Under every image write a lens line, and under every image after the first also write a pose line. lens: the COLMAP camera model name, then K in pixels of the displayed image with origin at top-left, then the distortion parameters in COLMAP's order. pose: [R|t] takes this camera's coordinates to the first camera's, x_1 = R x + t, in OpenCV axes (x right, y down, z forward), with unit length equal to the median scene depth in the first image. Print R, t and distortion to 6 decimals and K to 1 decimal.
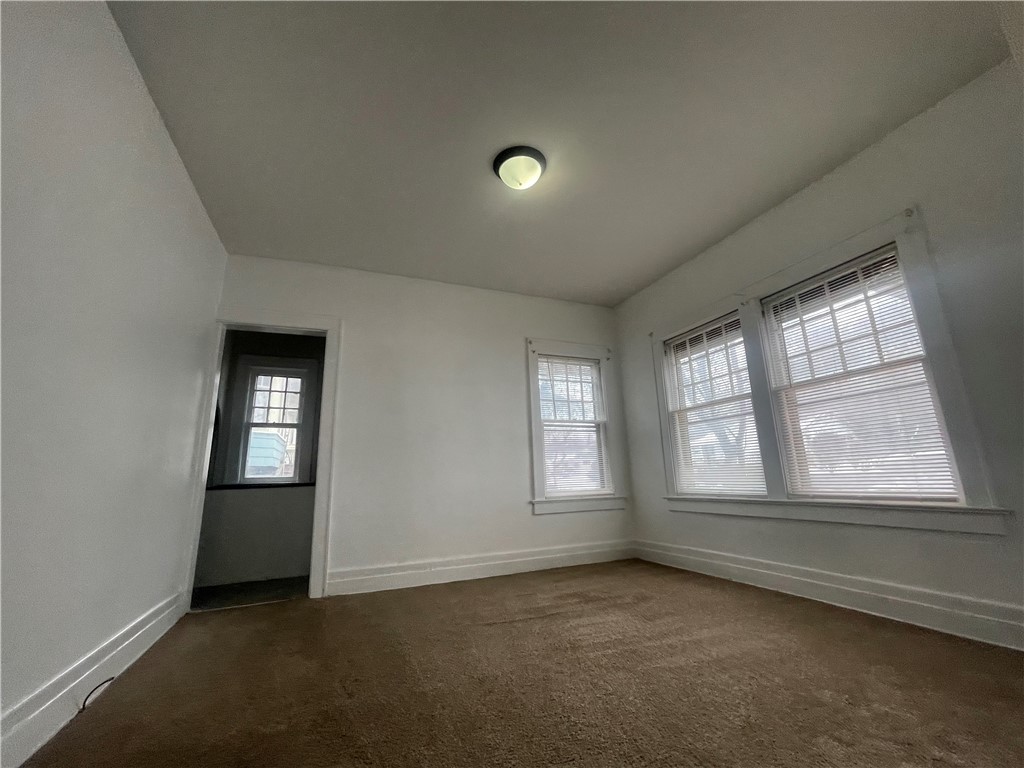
lens RADIAL K [[426.6, 0, 512.0], [0, 426.6, 384.0], [0, 0, 1]] dist [0.000521, 0.000841]
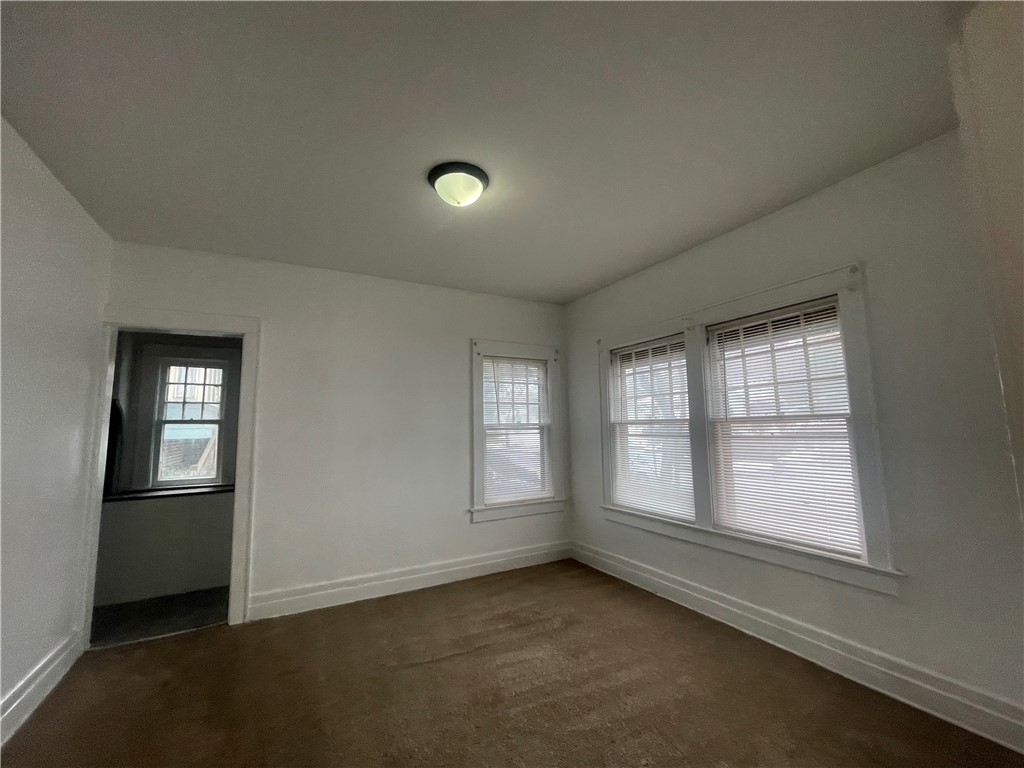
lens RADIAL K [[424.6, 0, 512.0], [0, 424.6, 384.0], [0, 0, 1]] dist [-0.000922, 0.000018]
pose [[0.994122, 0.028907, 0.104340, 0.034185], [-0.040399, 0.993135, 0.109772, -0.141272], [-0.100450, -0.113342, 0.988465, 0.054960]]
